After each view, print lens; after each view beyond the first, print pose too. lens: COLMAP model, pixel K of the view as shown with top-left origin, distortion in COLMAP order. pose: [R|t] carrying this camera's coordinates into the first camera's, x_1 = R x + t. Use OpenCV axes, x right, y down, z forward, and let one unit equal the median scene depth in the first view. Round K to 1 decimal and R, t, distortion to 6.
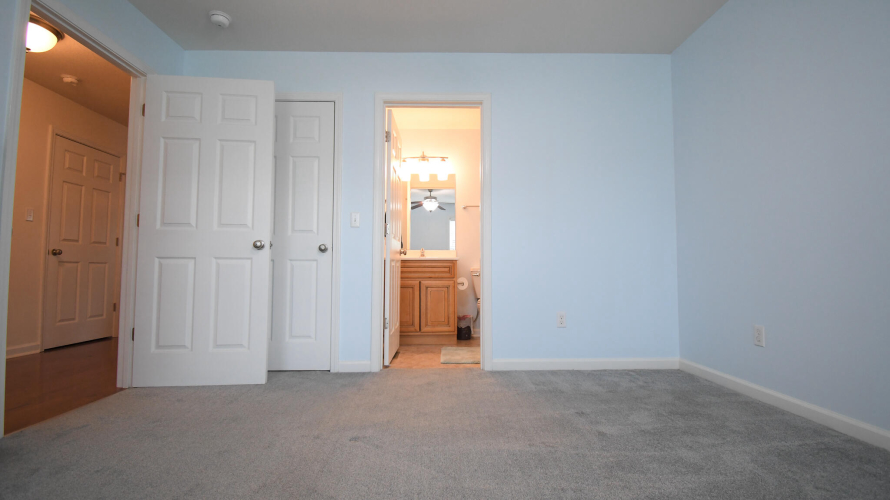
lens RADIAL K [[390.6, 0, 439.7], [0, 390.6, 249.3], [0, 0, 1]] dist [0.018110, -0.024048]
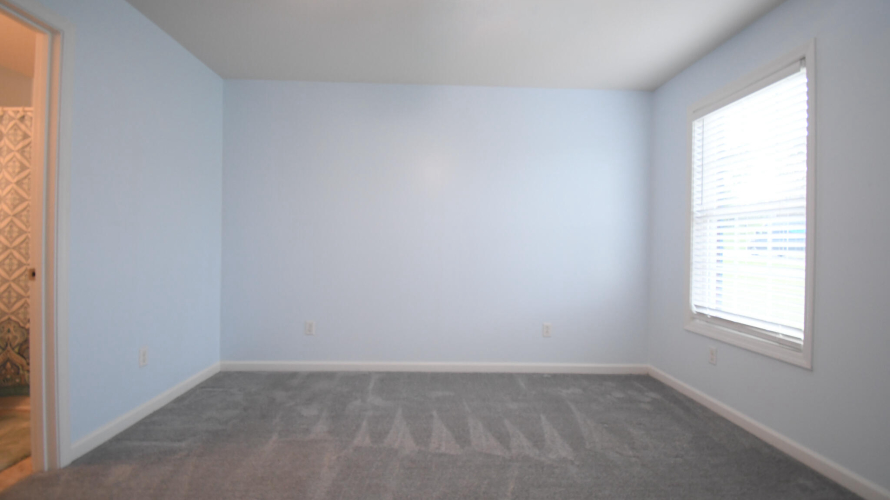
lens RADIAL K [[390.6, 0, 439.7], [0, 390.6, 249.3], [0, 0, 1]] dist [0.018110, -0.024048]
pose [[-0.013360, -0.007885, 0.999880, -0.683252], [-0.070908, 0.997459, 0.006918, -0.123745], [-0.997393, -0.070807, -0.013885, 0.557212]]
